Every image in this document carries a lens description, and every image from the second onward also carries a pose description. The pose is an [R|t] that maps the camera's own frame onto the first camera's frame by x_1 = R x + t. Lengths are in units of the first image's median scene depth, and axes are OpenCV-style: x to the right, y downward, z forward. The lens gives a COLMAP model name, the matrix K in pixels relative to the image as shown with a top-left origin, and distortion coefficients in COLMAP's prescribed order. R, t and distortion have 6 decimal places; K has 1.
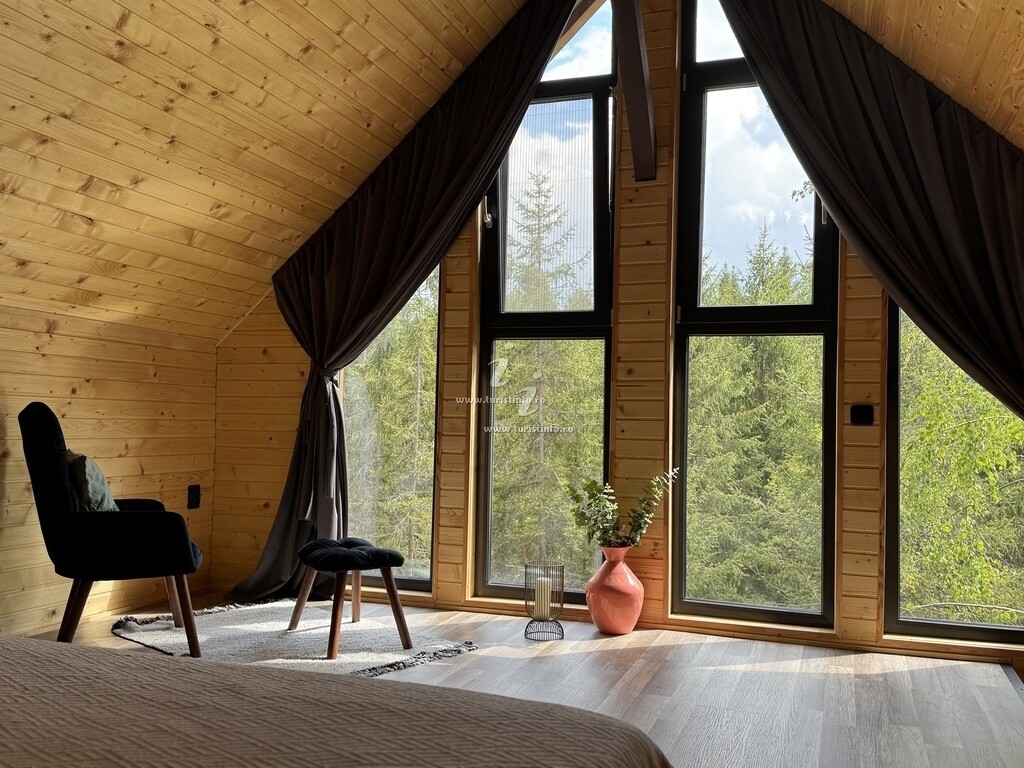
lens RADIAL K [[917.8, 0, 517.1], [0, 917.8, 387.1], [0, 0, 1]] dist [0.040906, -0.064776]
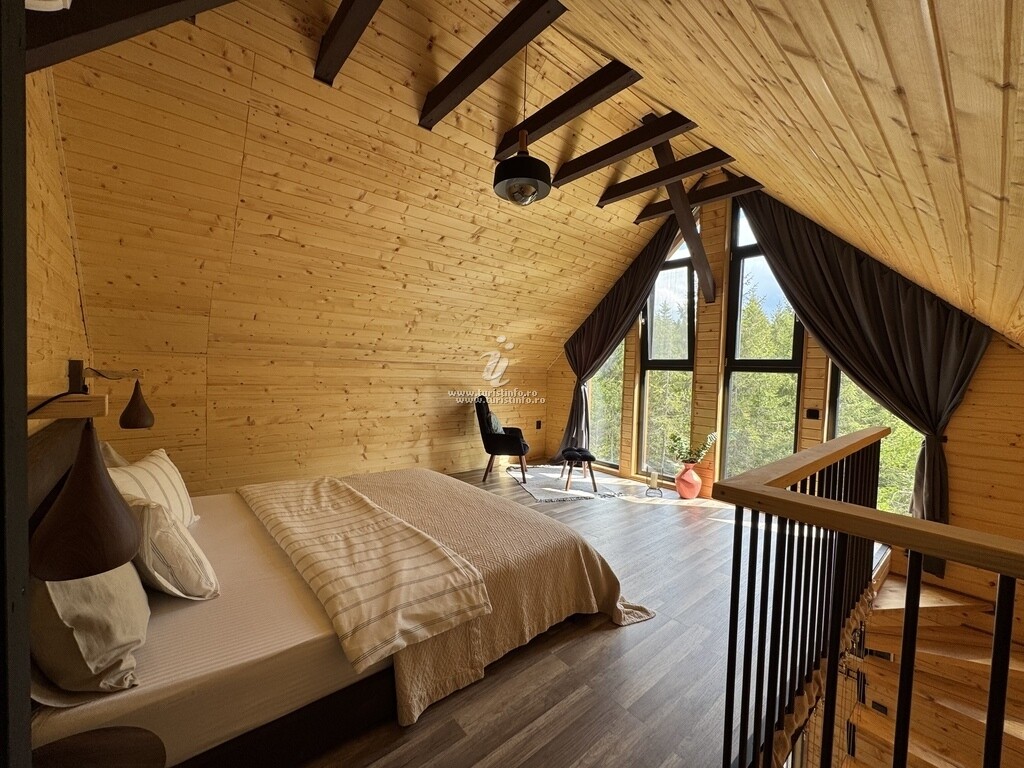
lens RADIAL K [[411.2, 0, 509.4], [0, 411.2, 383.7], [0, 0, 1]] dist [-0.002621, -0.000140]
pose [[0.859734, 0.022220, -0.510258, 0.238184], [0.010318, 0.998094, 0.060848, -0.094959], [0.510638, -0.057578, 0.857866, -0.127562]]
